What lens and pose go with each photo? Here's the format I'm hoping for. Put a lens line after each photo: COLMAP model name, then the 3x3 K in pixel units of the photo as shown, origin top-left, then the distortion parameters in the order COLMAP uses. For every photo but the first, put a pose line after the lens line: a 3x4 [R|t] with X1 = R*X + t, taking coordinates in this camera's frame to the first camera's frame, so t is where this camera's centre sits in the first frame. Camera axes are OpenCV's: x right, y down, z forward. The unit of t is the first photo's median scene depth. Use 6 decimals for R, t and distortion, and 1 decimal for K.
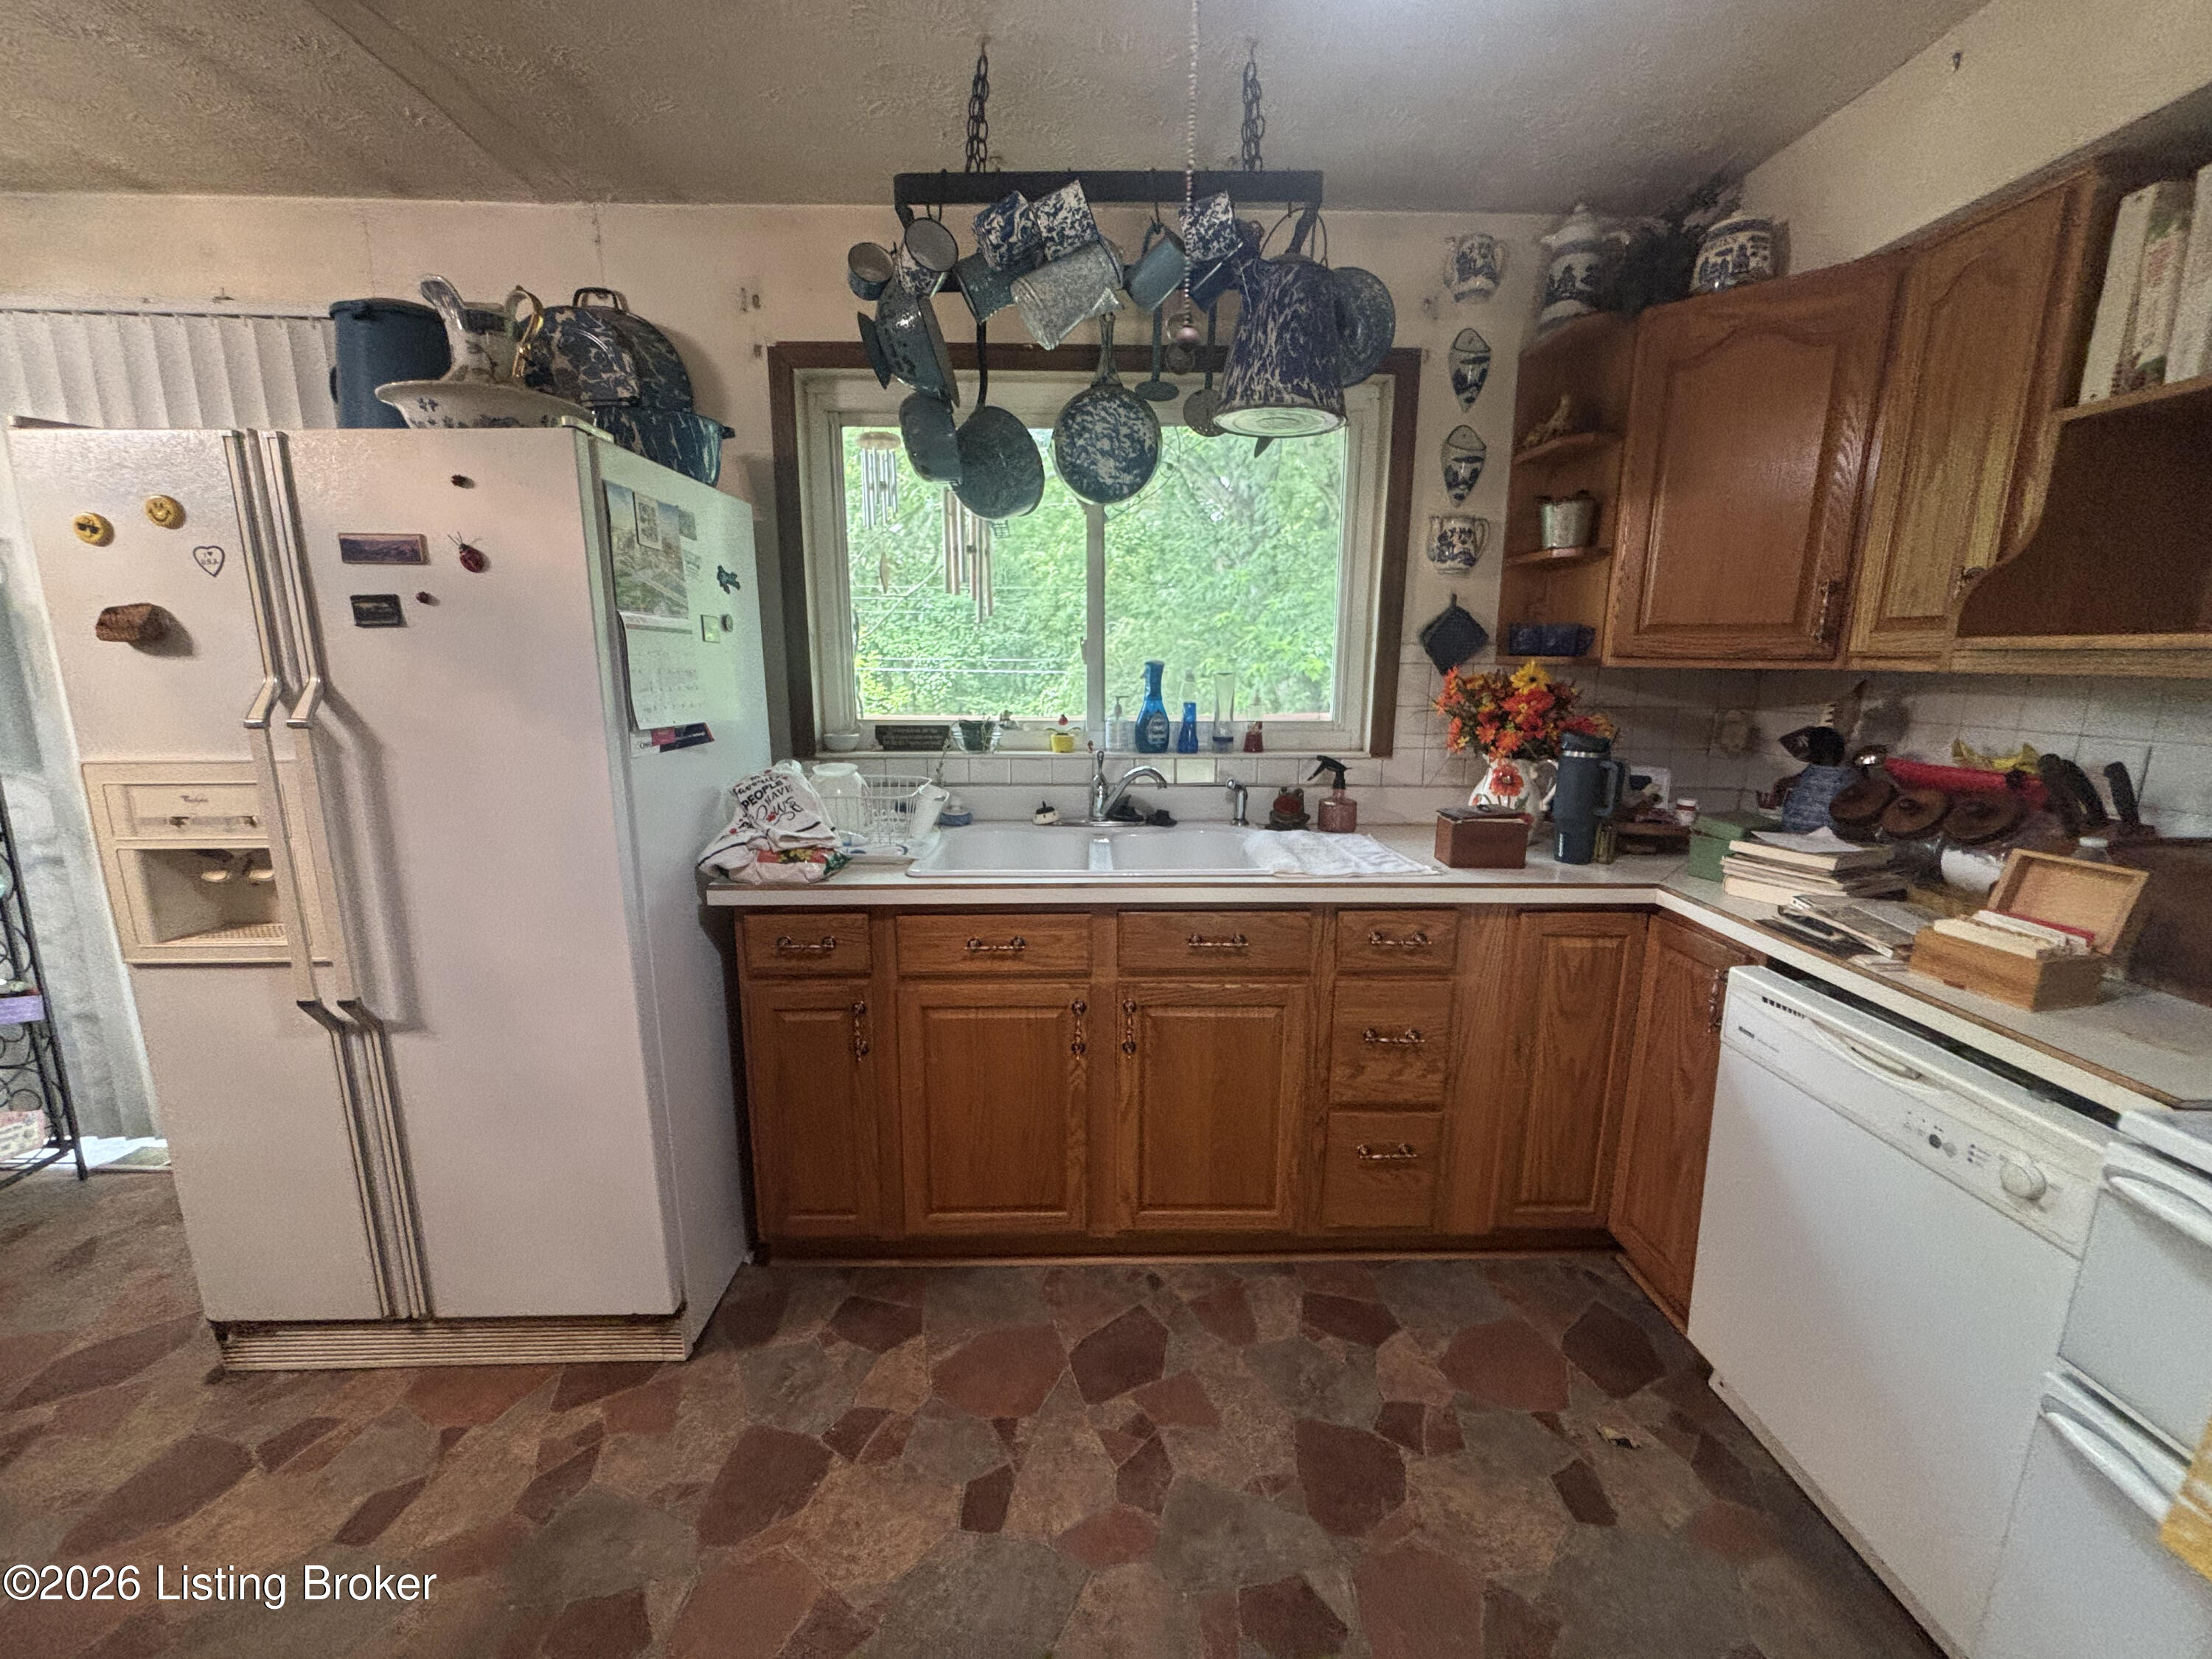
lens RADIAL K [[893.2, 0, 1106.0], [0, 893.2, 829.5], [0, 0, 1]] dist [-0.000175, 0.000115]
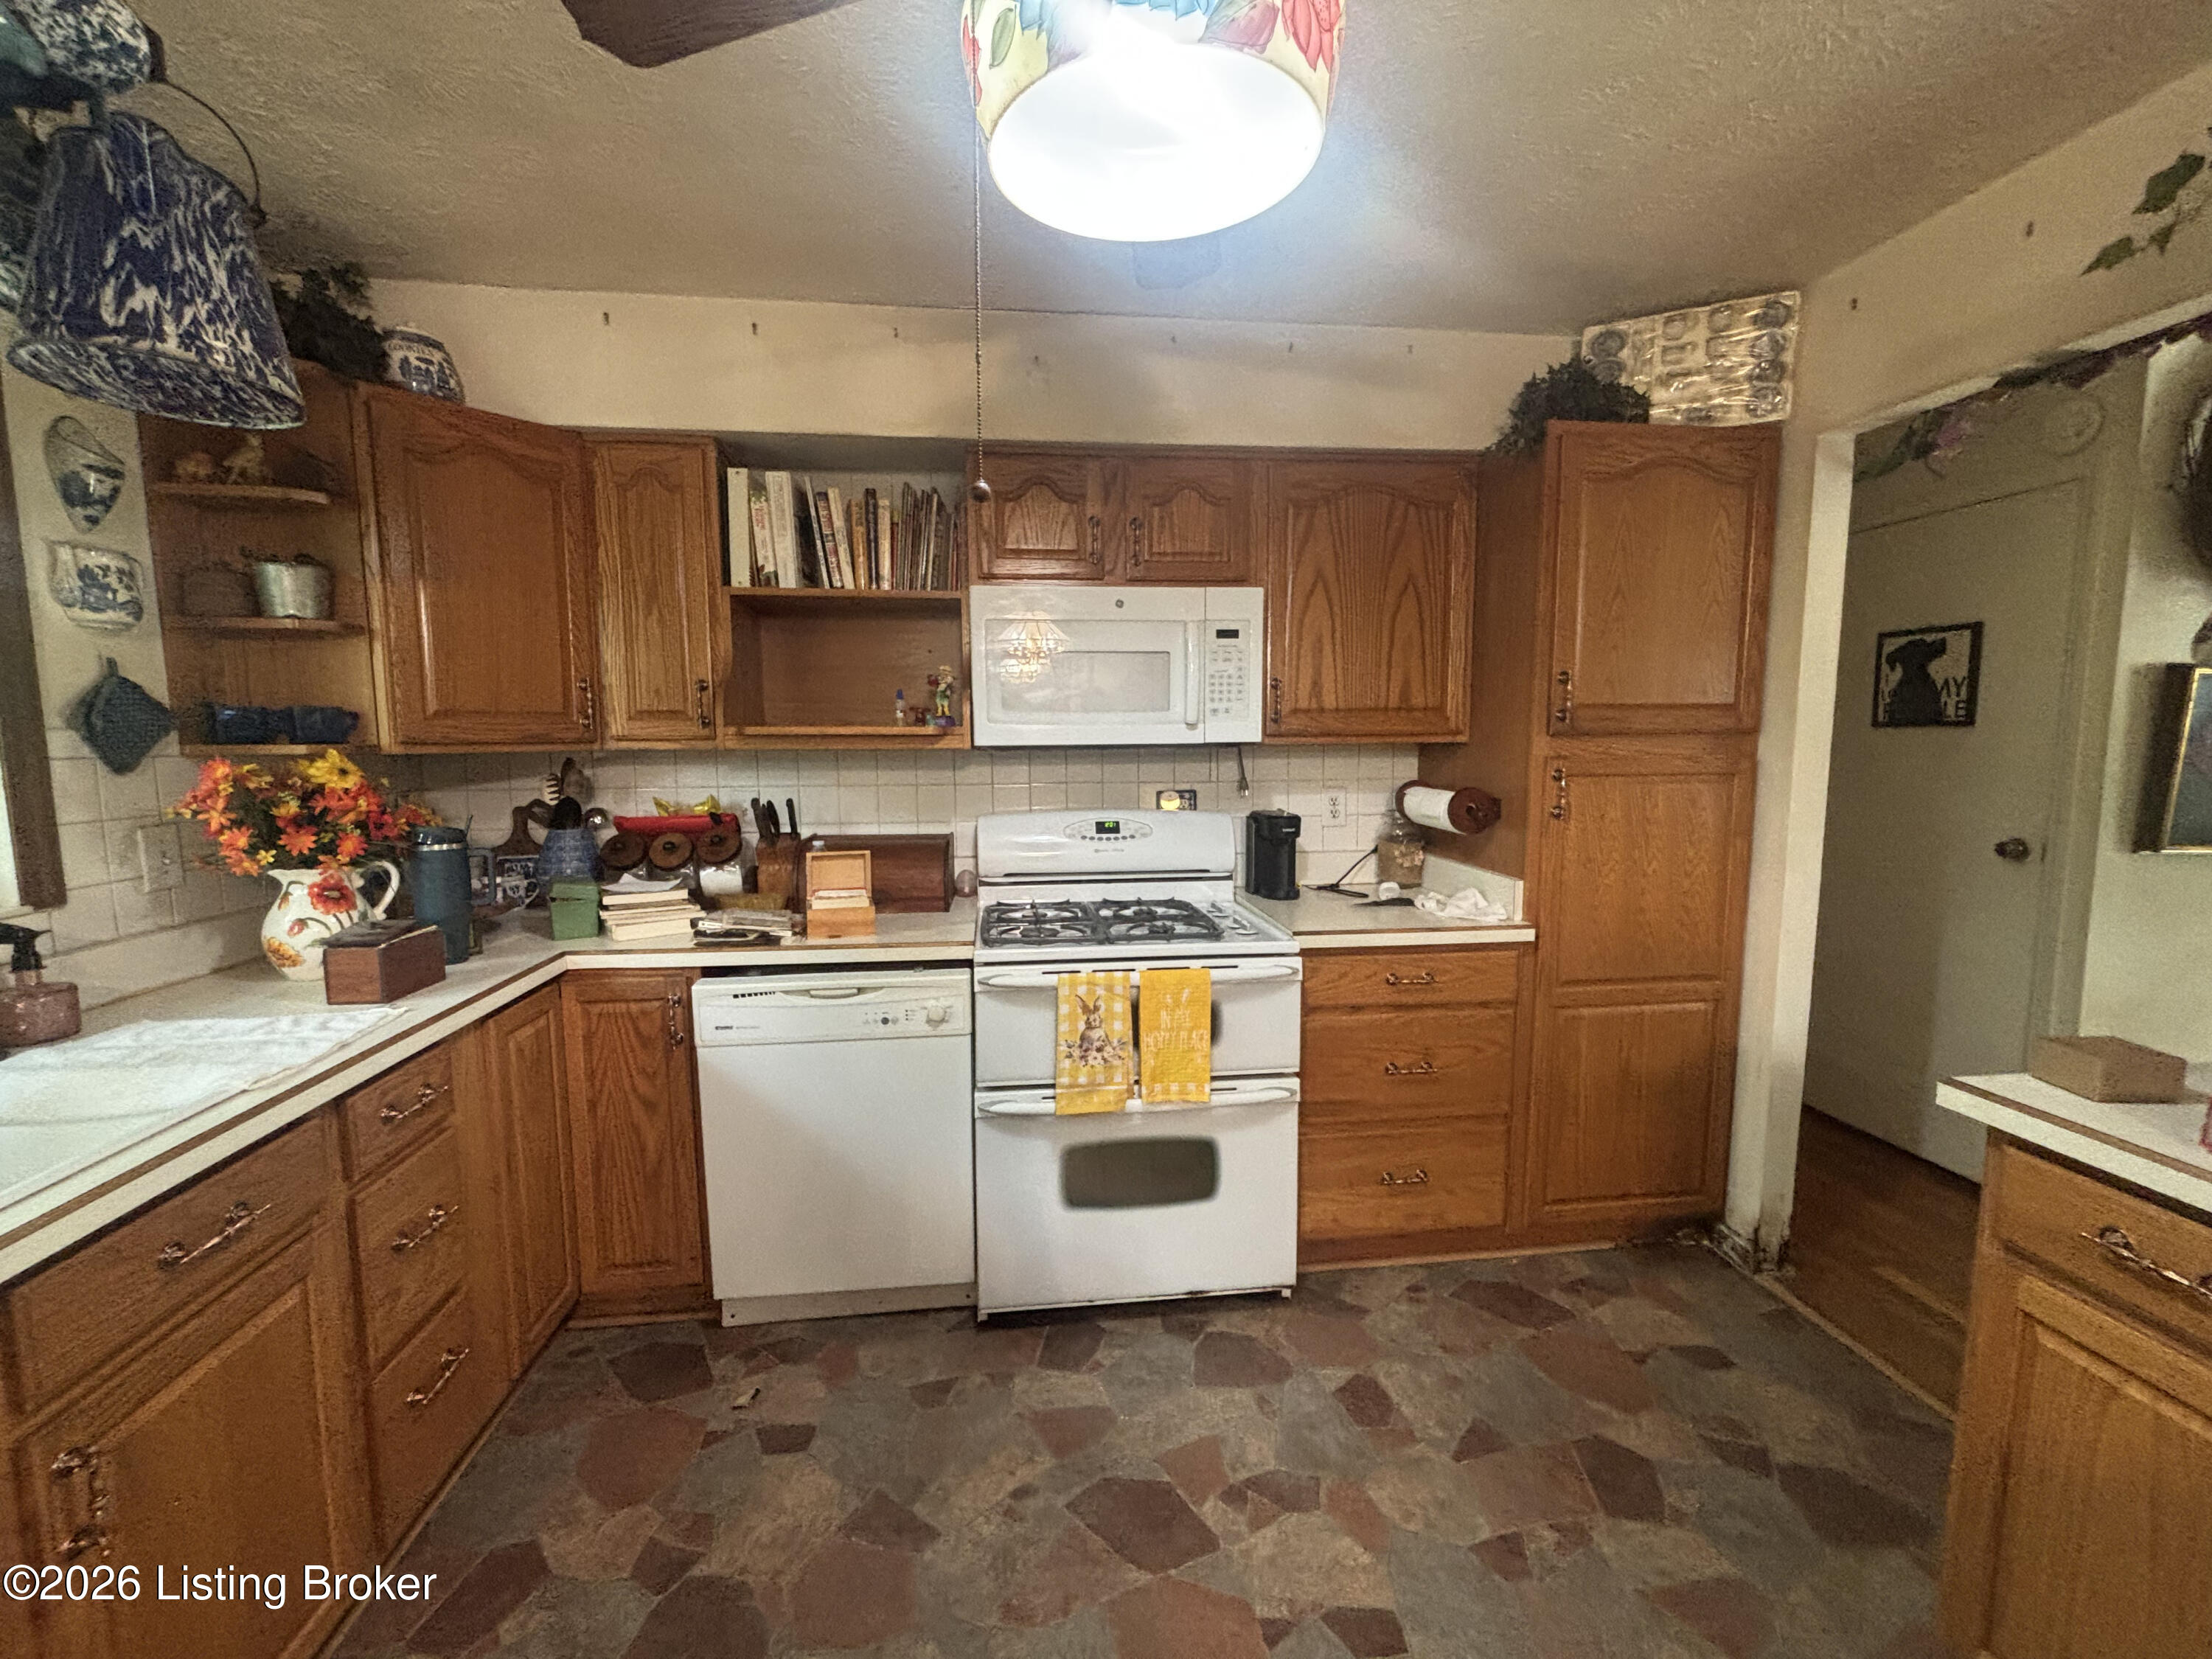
lens RADIAL K [[878.4, 0, 1106.0], [0, 878.4, 829.5], [0, 0, 1]] dist [0.000666, 0.000203]
pose [[-0.088254, -0.116122, 0.989306, -0.471882], [0.198005, 0.971317, 0.131674, -0.092781], [-0.976220, 0.207508, -0.062729, 0.409948]]
